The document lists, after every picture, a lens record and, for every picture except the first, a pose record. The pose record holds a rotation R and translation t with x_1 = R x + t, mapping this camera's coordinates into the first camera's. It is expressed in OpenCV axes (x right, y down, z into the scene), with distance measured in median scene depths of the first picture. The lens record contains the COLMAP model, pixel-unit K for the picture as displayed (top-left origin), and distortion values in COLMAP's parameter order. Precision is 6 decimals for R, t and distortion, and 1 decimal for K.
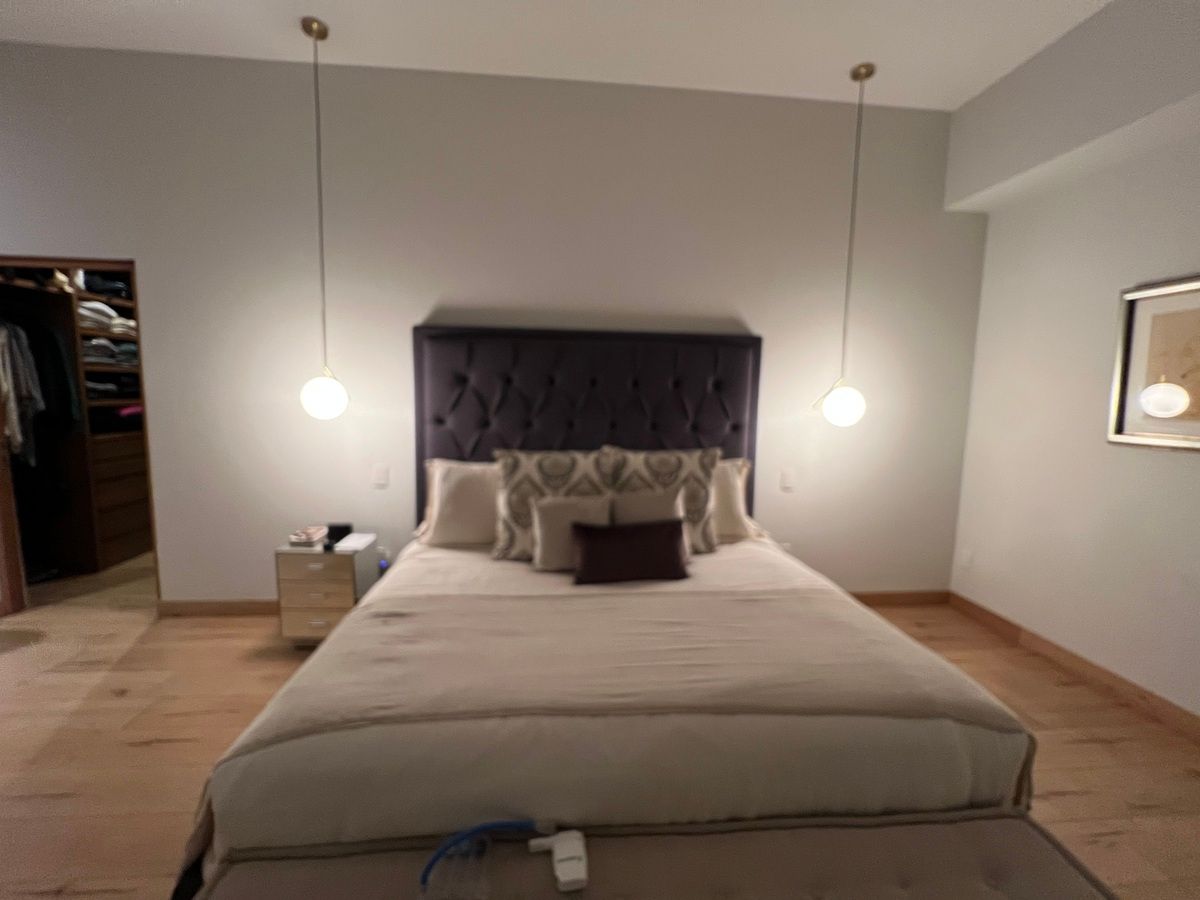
lens RADIAL K [[491.1, 0, 587.6], [0, 491.1, 448.5], [0, 0, 1]] dist [-0.002040, -0.000339]
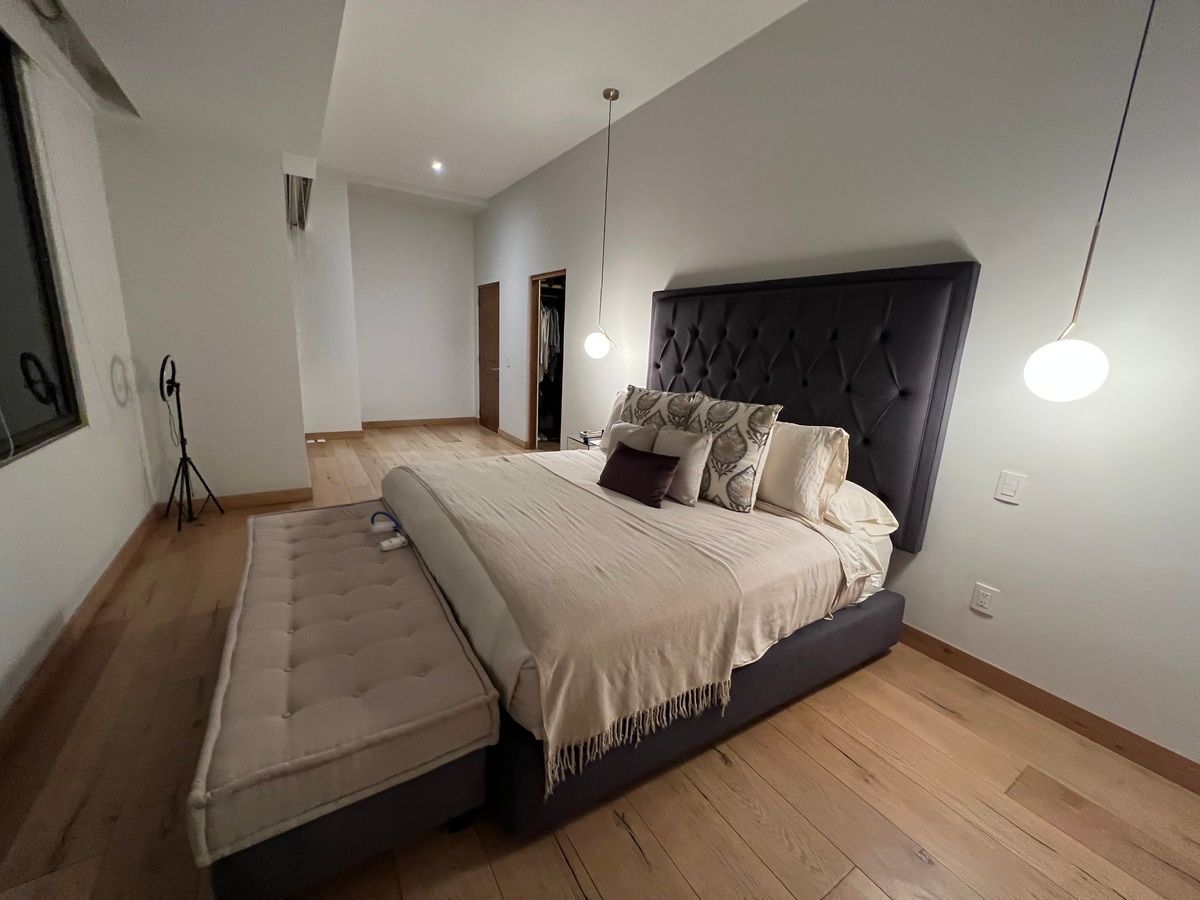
lens RADIAL K [[479.9, 0, 595.0], [0, 479.9, 448.3], [0, 0, 1]] dist [-0.005268, 0.001647]
pose [[0.462617, 0.193620, -0.865157, 0.767823], [-0.141359, 0.979485, 0.143620, -0.001000], [0.875216, 0.055857, 0.480496, 0.264094]]
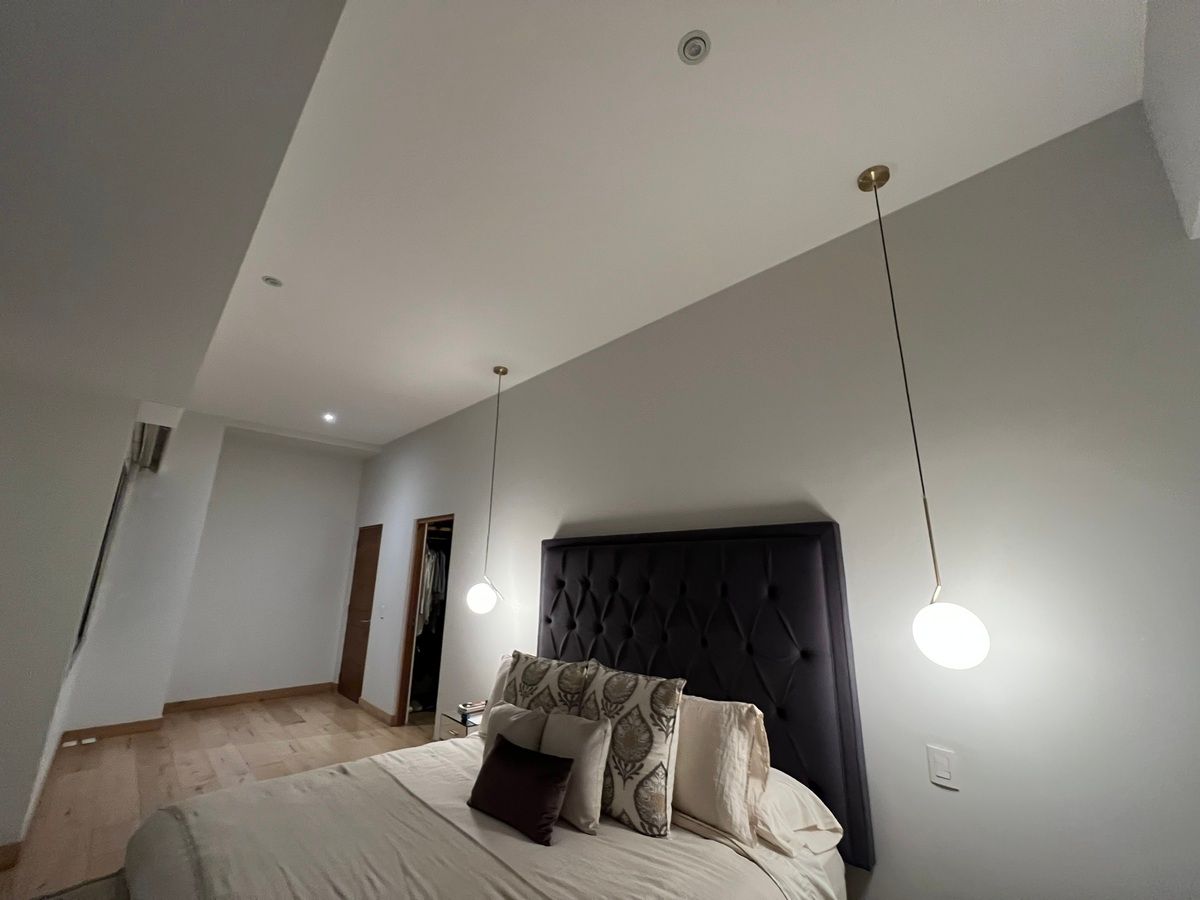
lens RADIAL K [[479.9, 0, 597.4], [0, 479.9, 445.2], [0, 0, 1]] dist [-0.005268, 0.001647]
pose [[0.635090, -0.210532, -0.743194, 0.718903], [-0.093641, 0.934060, -0.344621, -0.062970], [0.766741, 0.288458, 0.573498, 0.317711]]
